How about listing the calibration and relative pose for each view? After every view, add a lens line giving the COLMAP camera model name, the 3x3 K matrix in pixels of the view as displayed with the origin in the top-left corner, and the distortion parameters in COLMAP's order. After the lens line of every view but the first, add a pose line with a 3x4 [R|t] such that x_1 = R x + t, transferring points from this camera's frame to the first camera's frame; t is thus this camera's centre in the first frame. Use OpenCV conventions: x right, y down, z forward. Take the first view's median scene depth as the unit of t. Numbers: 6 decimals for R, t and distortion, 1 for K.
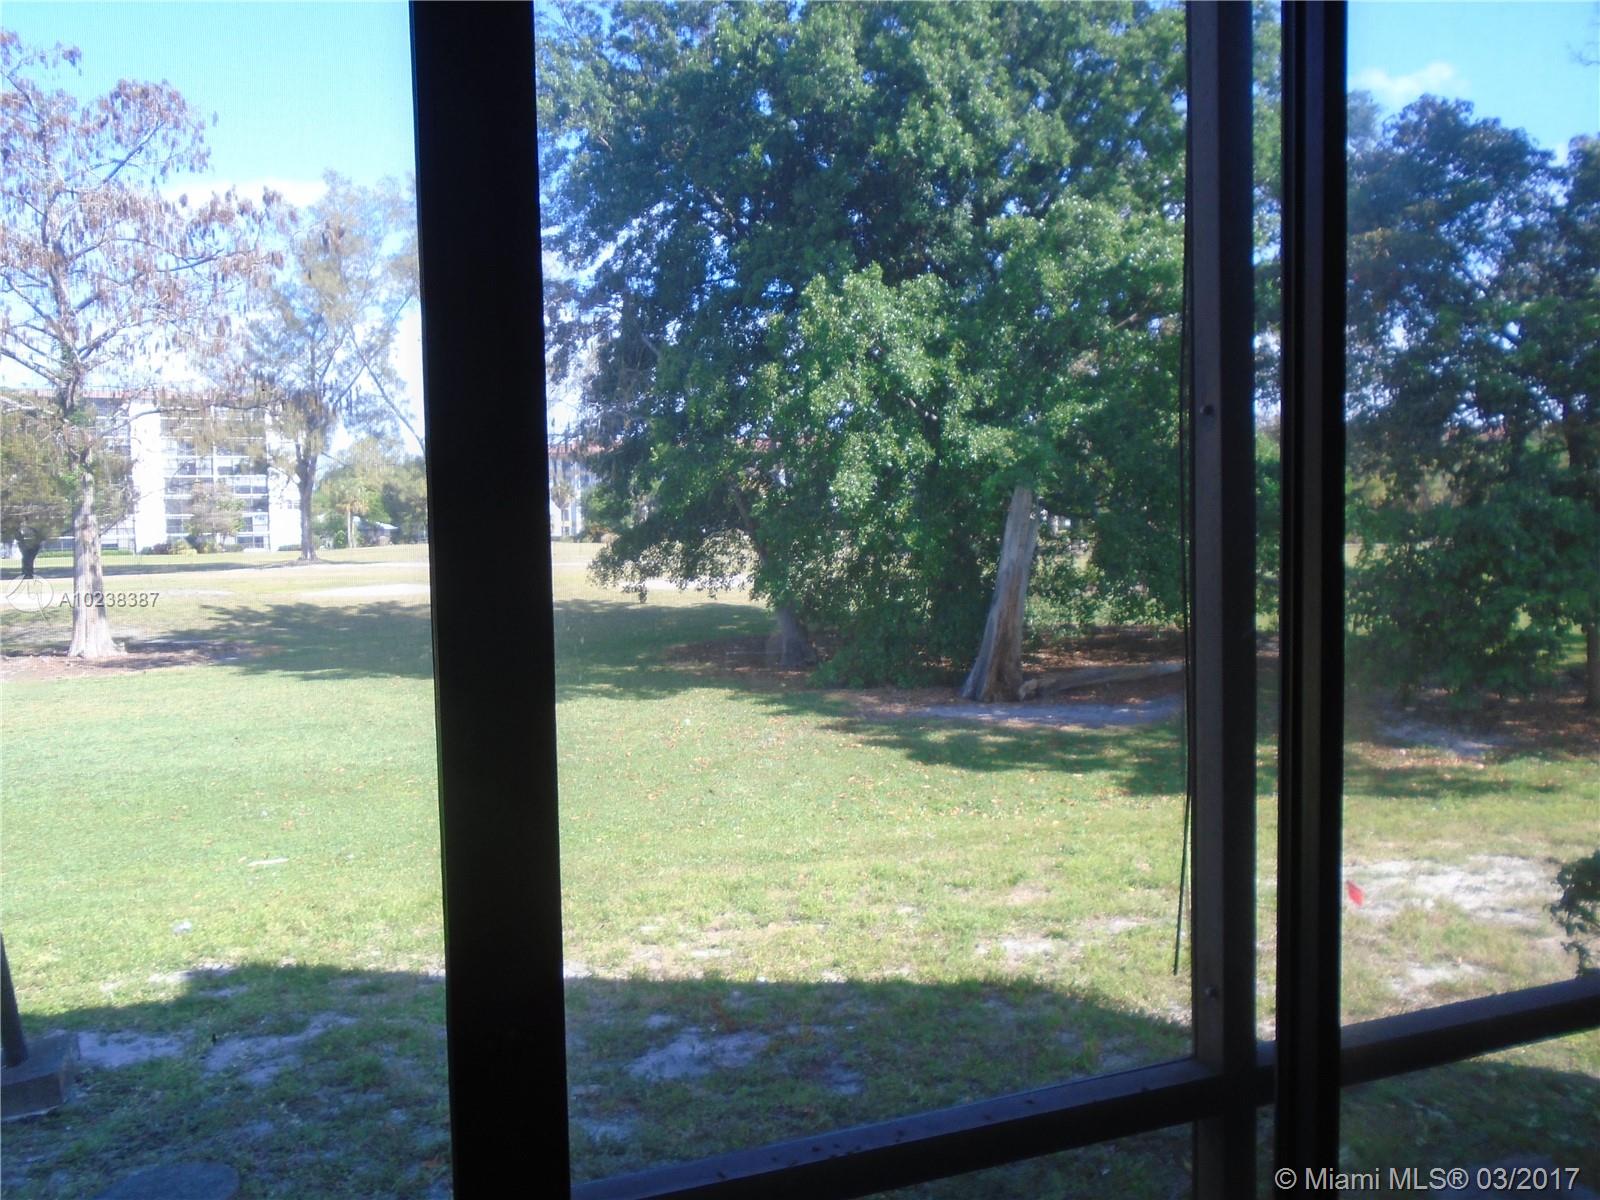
lens RADIAL K [[1223.1, 0, 801.8], [0, 1223.1, 655.7], [0, 0, 1]] dist [-0.031254, -0.008544]
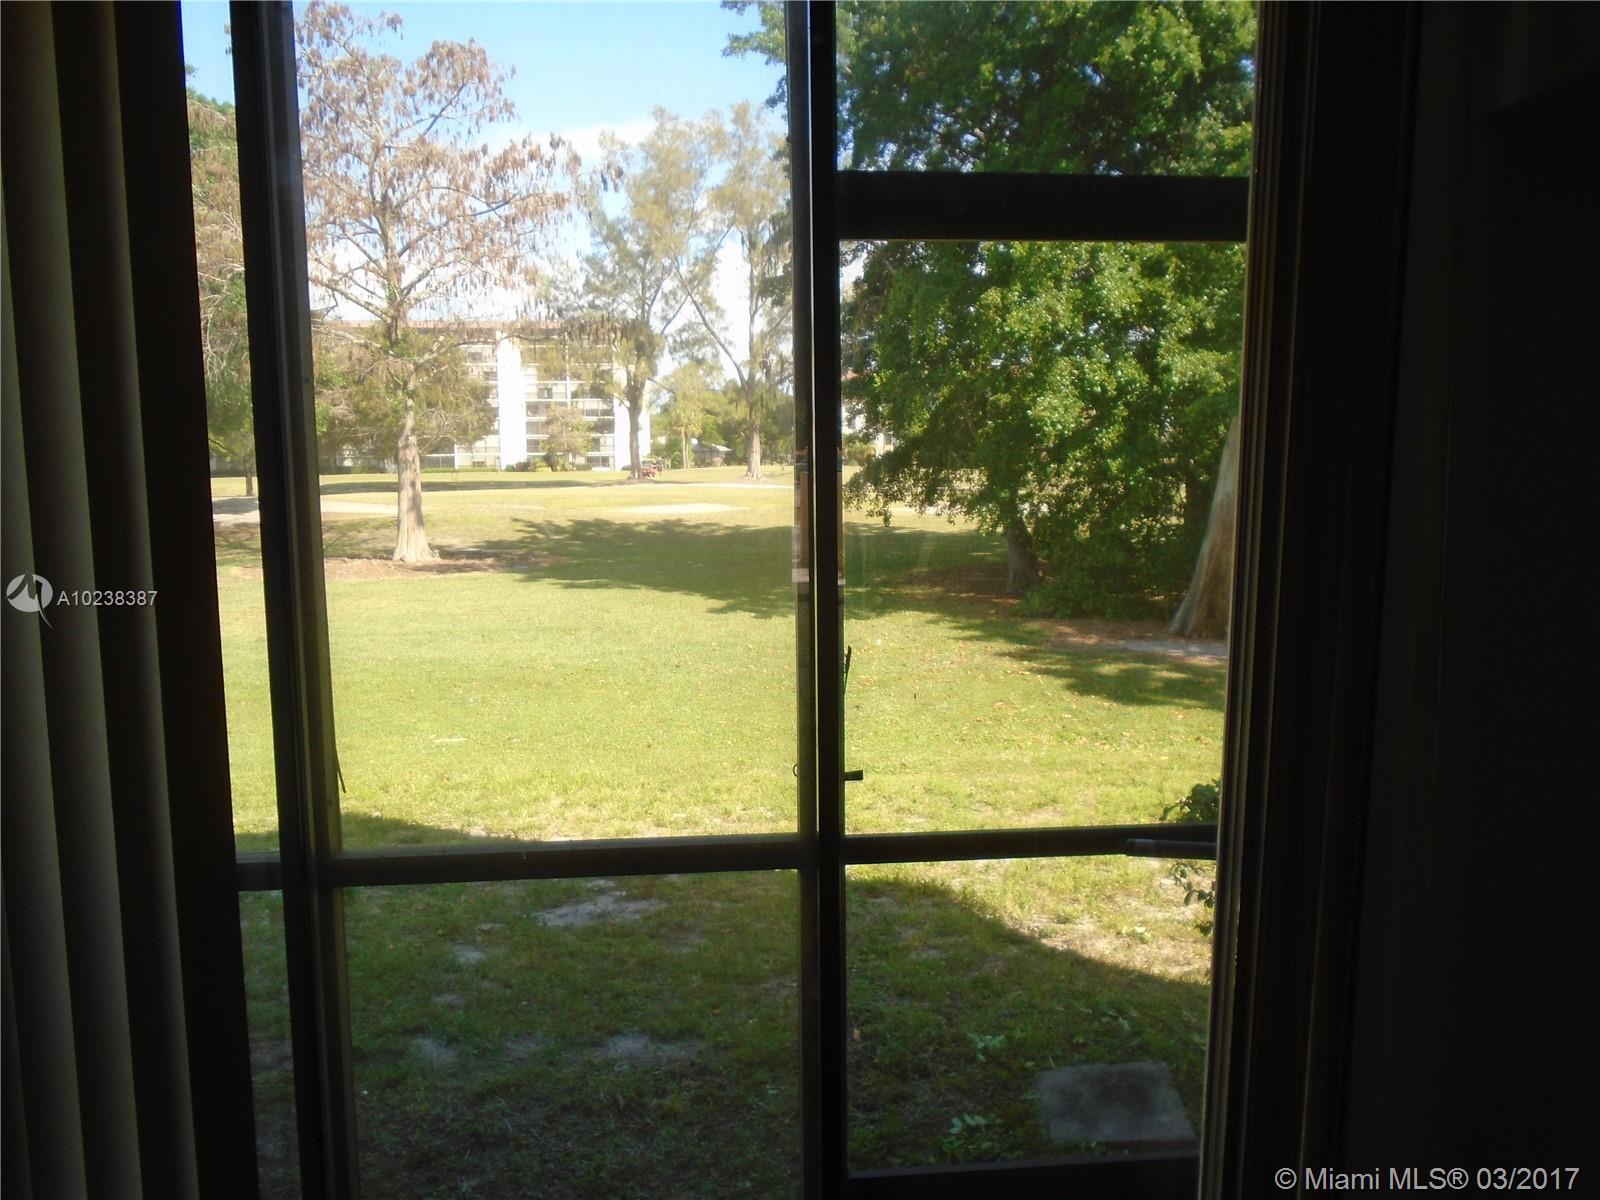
lens RADIAL K [[1223.1, 0, 801.8], [0, 1223.1, 655.7], [0, 0, 1]] dist [-0.031254, -0.008544]
pose [[0.960541, 0.054637, -0.272719, 0.085386], [-0.037931, 0.997088, 0.066163, -0.000240], [0.275540, -0.053208, 0.959816, -0.009104]]
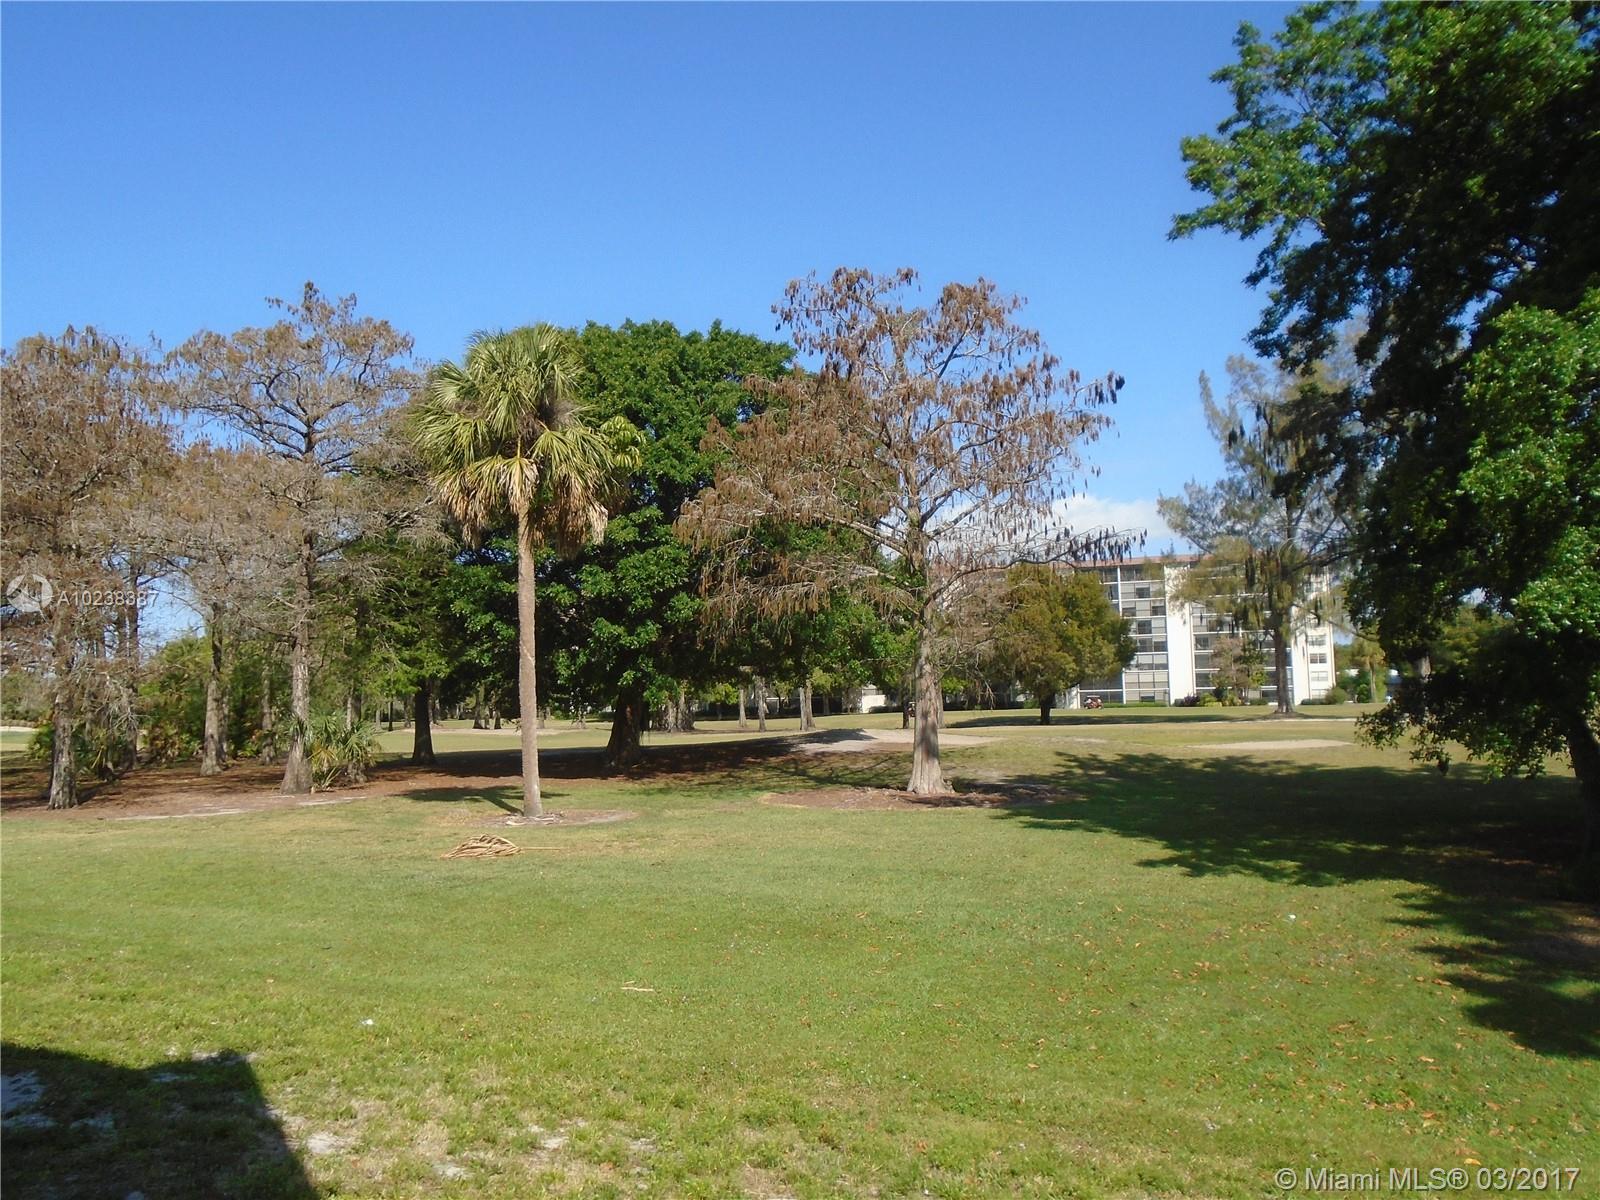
lens RADIAL K [[1230.6, 0, 833.3], [0, 1230.6, 601.7], [0, 0, 1]] dist [-0.006857, -0.003197]
pose [[0.668101, -0.054473, -0.742074, 0.198580], [-0.073273, 0.987652, -0.138470, -0.009964], [0.740454, 0.146886, 0.655860, 0.173116]]
